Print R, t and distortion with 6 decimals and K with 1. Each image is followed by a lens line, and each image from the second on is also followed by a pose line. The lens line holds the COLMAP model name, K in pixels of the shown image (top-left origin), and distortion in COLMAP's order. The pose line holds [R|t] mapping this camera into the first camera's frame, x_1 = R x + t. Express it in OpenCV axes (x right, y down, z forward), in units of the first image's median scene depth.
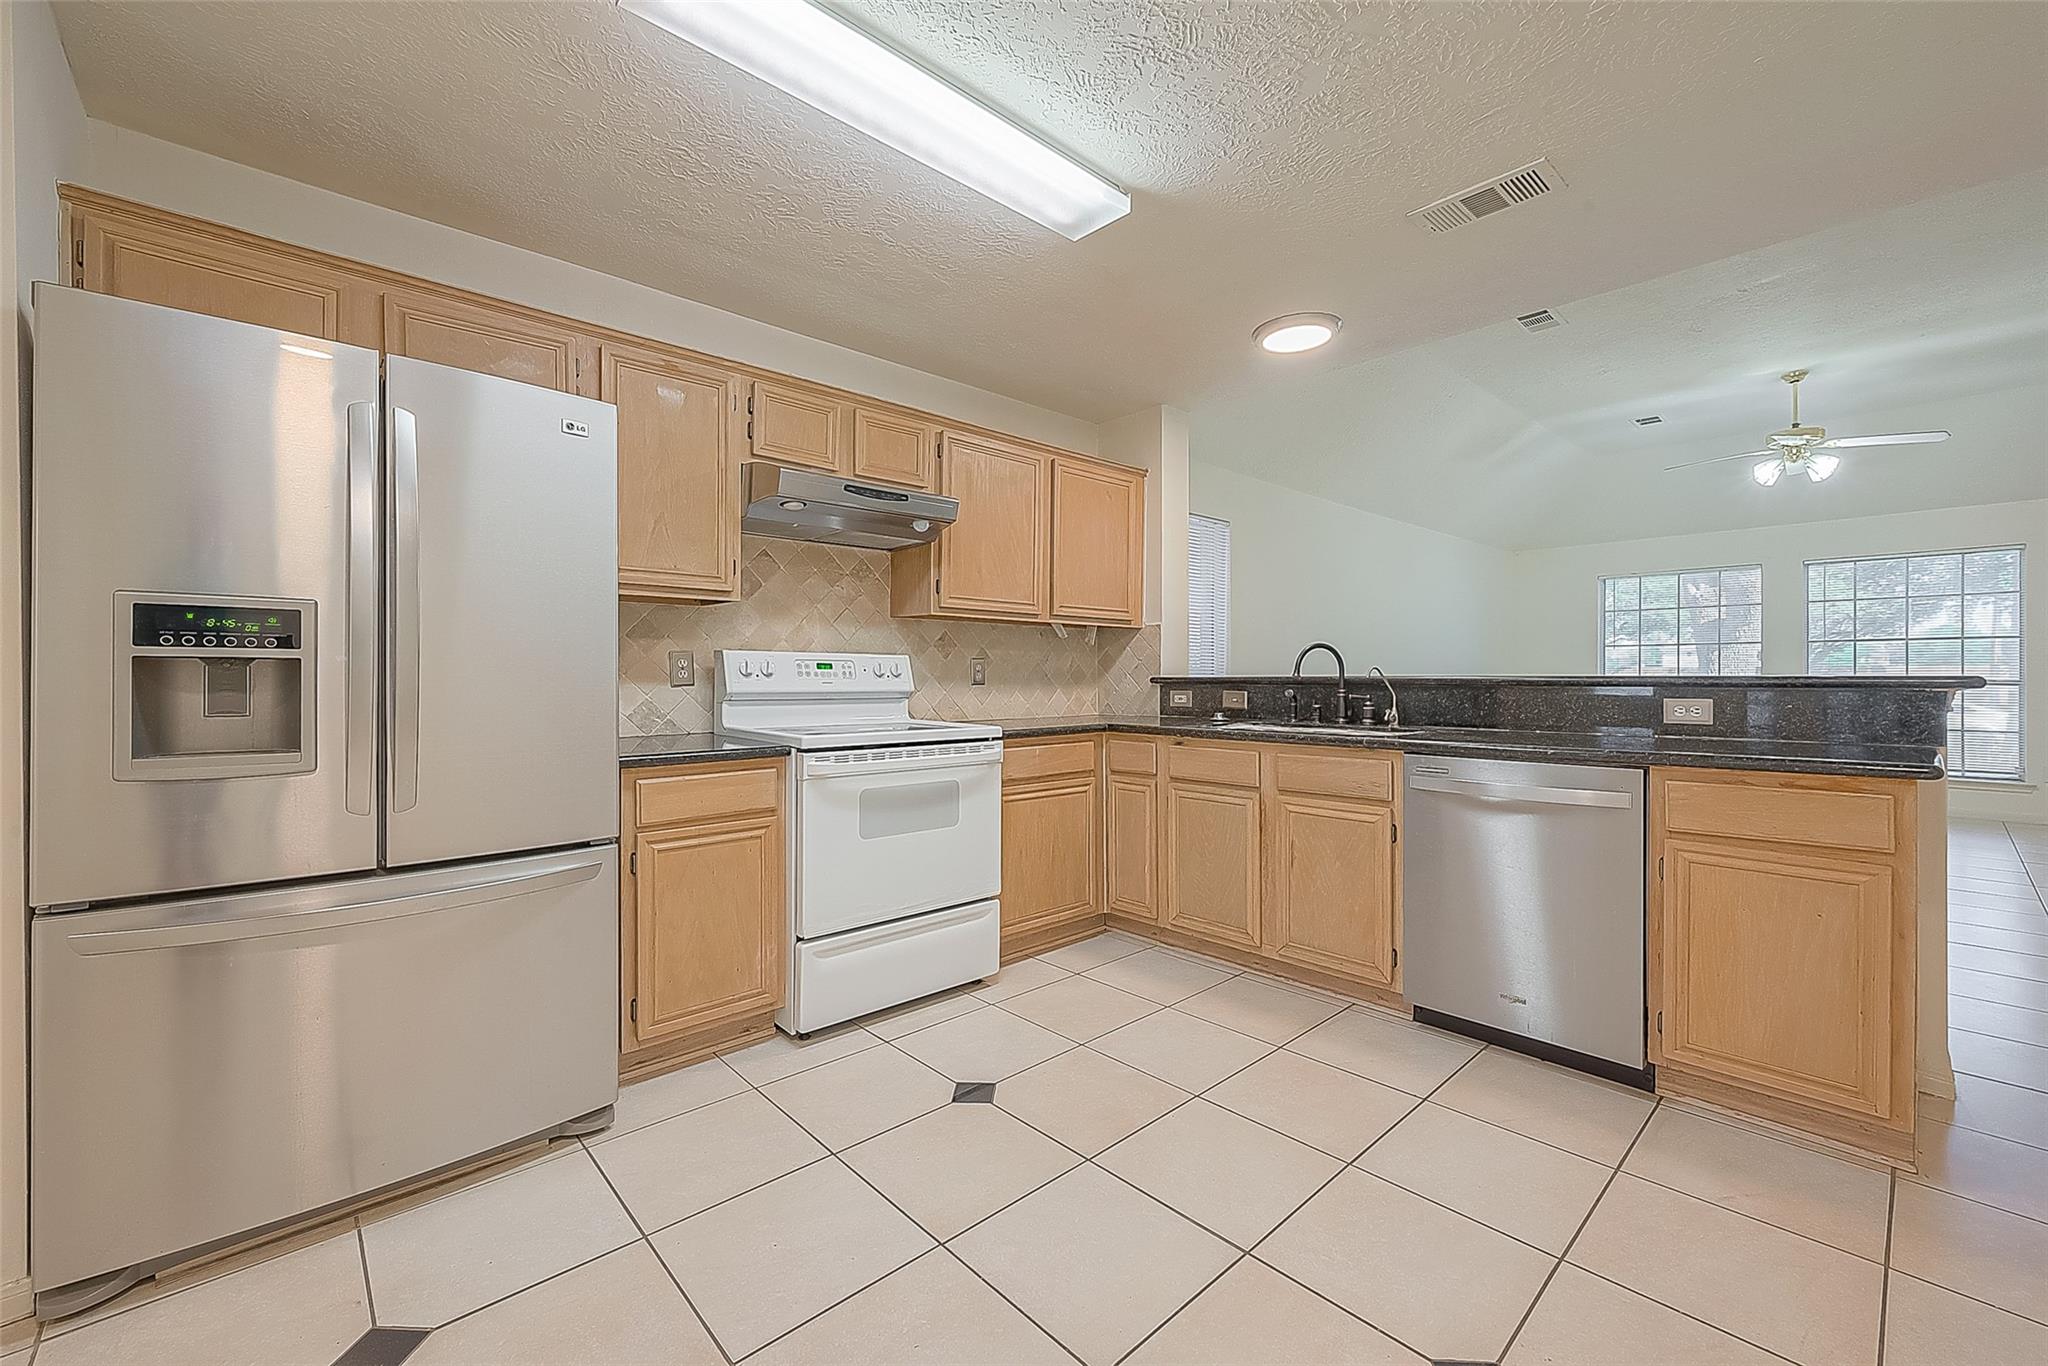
lens RADIAL K [[819.4, 0, 1032.8], [0, 819.4, 681.4], [0, 0, 1]] dist [-0.002477, -0.000037]
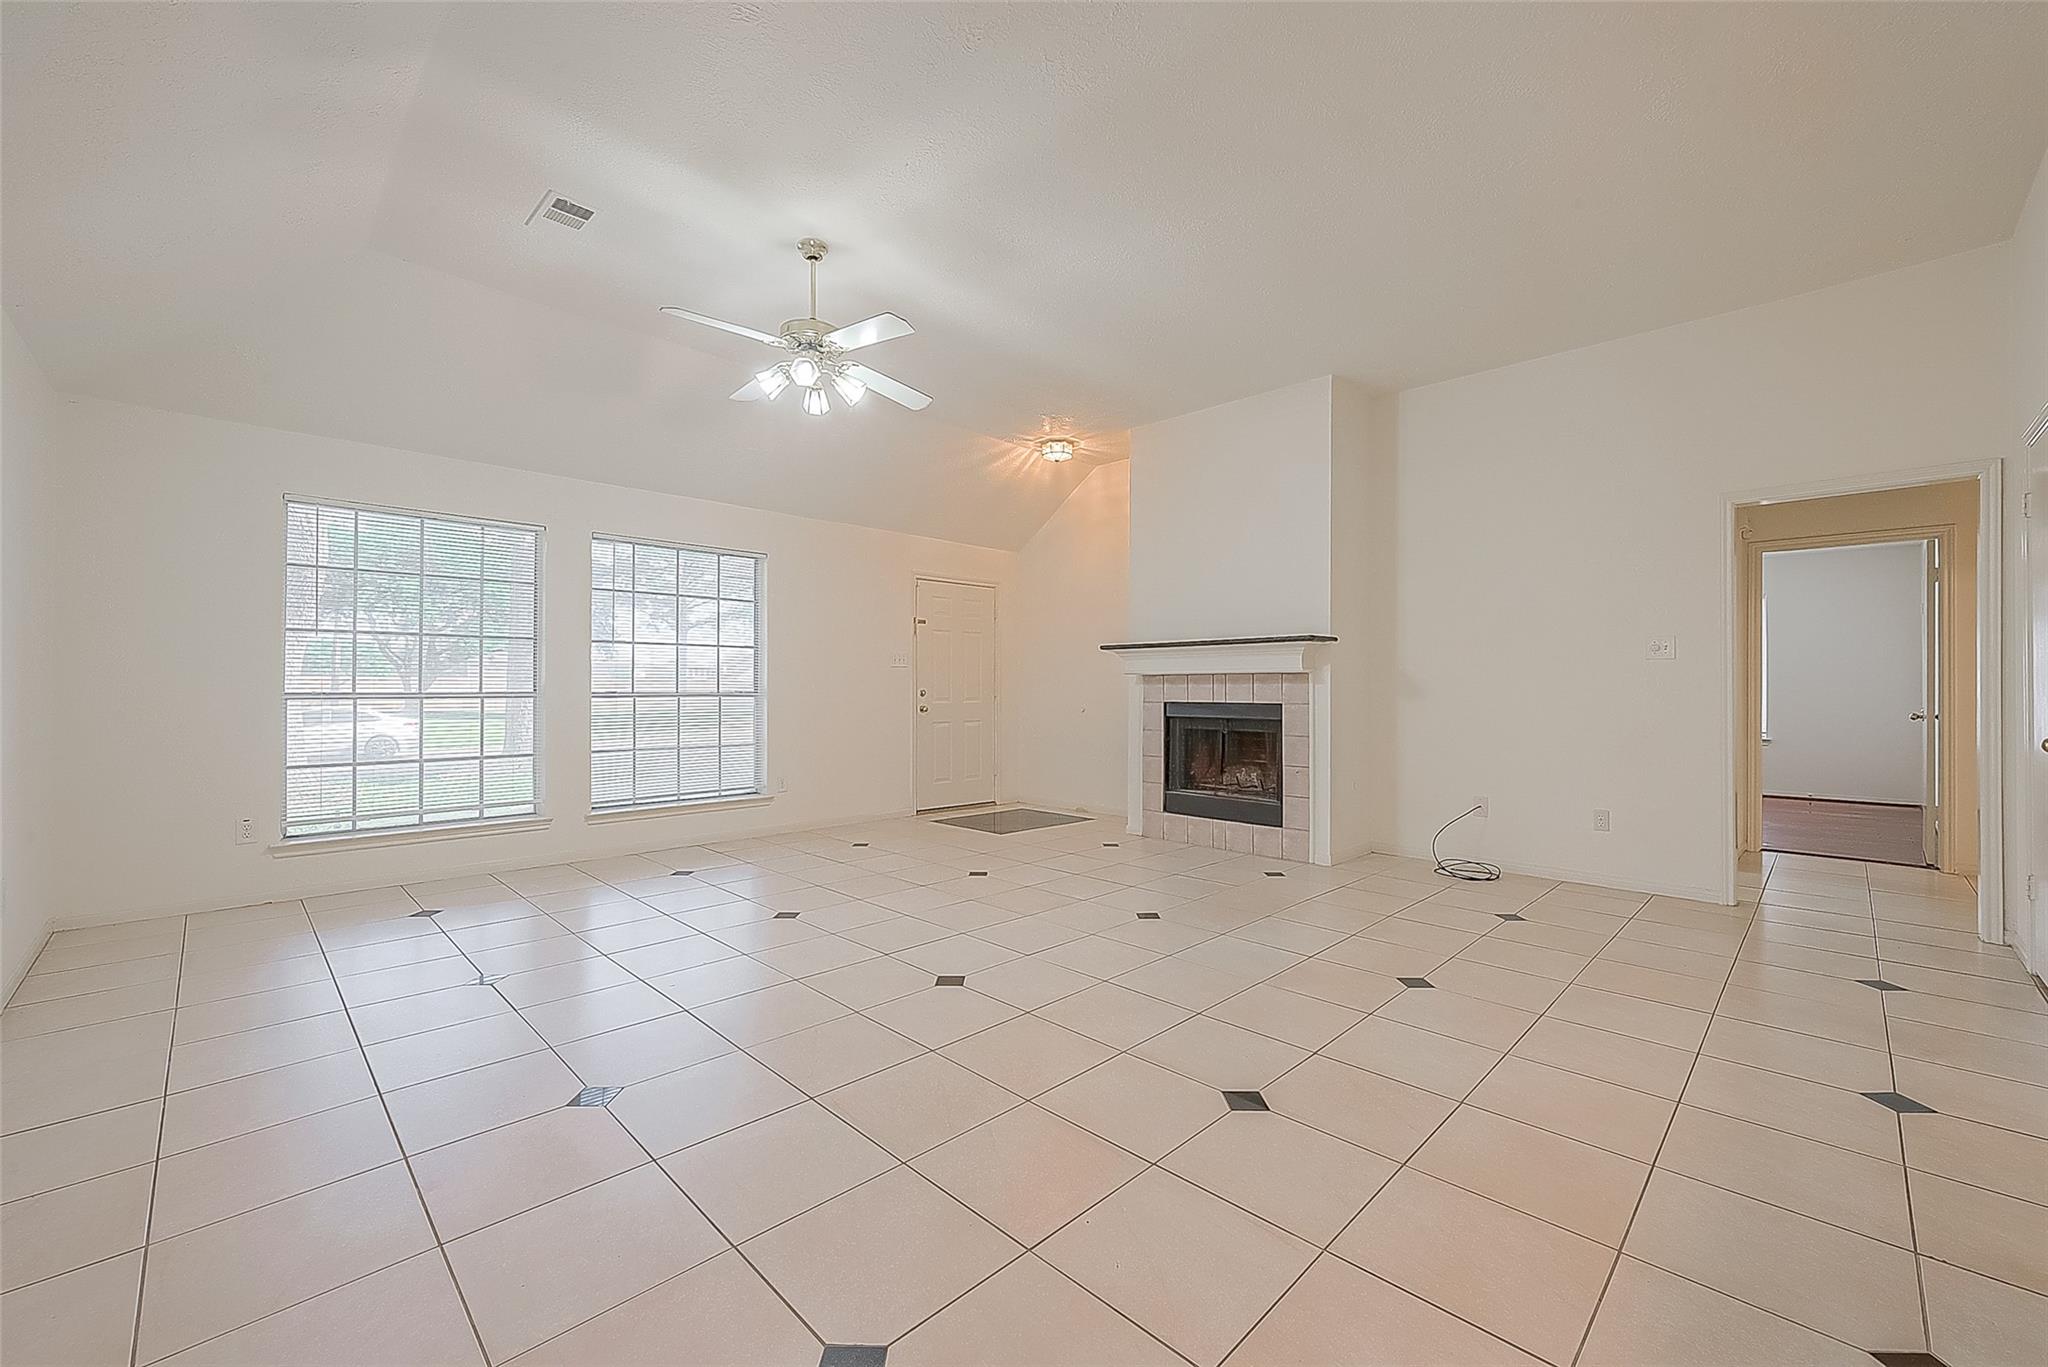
lens RADIAL K [[819.4, 0, 1035.3], [0, 819.4, 678.6], [0, 0, 1]] dist [-0.002477, -0.000037]
pose [[-0.048693, 0.010000, 0.998764, 0.388209], [0.002550, 0.999948, -0.009887, -0.011450], [-0.998811, 0.002066, -0.048716, 1.379610]]
